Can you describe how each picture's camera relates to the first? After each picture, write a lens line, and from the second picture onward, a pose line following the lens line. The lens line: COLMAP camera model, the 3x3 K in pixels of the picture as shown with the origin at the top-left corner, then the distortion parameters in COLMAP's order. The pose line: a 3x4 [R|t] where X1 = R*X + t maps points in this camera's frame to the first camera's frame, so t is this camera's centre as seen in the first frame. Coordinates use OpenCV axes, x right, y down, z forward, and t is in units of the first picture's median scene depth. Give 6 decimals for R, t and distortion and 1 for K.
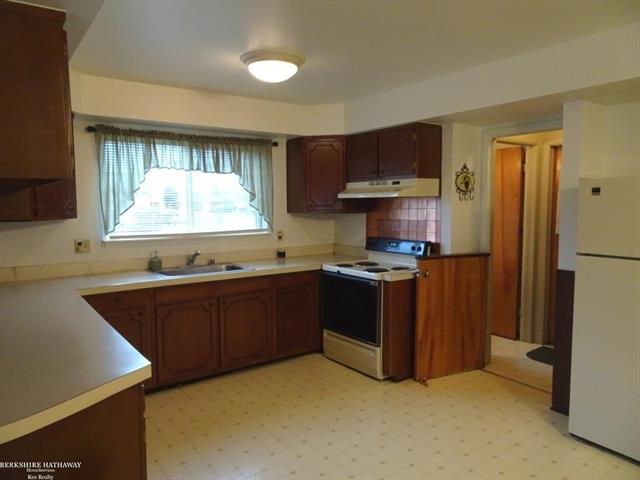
lens RADIAL K [[451.7, 0, 321.8], [0, 451.7, 241.0], [0, 0, 1]] dist [-0.001672, 0.001193]
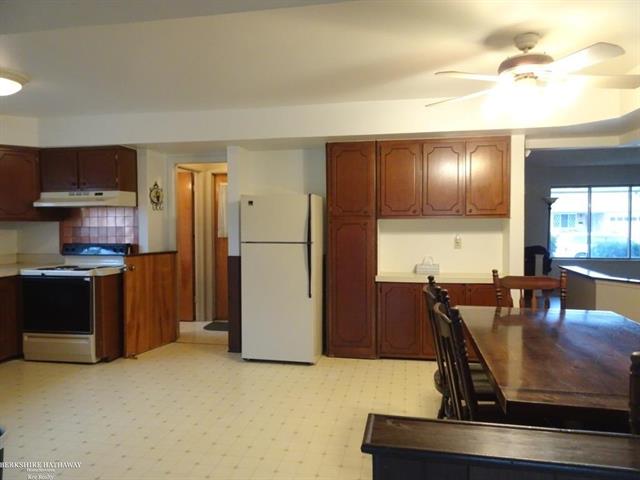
lens RADIAL K [[451.7, 0, 319.4], [0, 451.7, 240.6], [0, 0, 1]] dist [-0.001672, 0.001193]
pose [[0.729514, -0.019862, 0.683678, -0.217617], [0.055382, 0.998011, -0.030100, 0.057997], [-0.681721, 0.059822, 0.729163, -0.233355]]
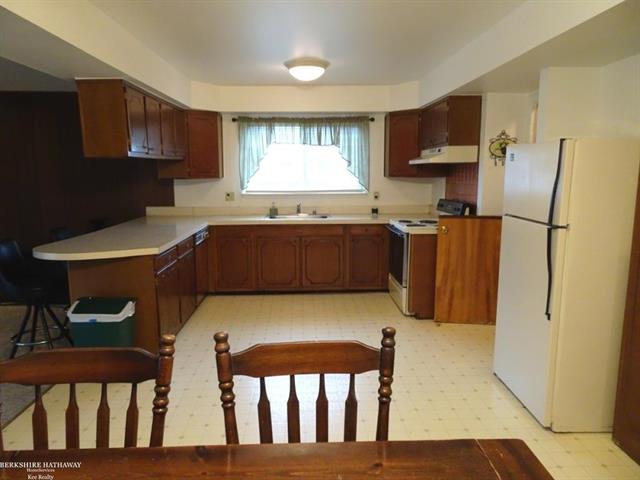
lens RADIAL K [[451.7, 0, 313.6], [0, 451.7, 238.5], [0, 0, 1]] dist [-0.001672, 0.001193]
pose [[0.829784, 0.083971, -0.551731, 0.539759], [-0.045509, 0.995504, 0.083068, 0.012080], [0.556226, -0.043820, 0.829875, -0.127985]]
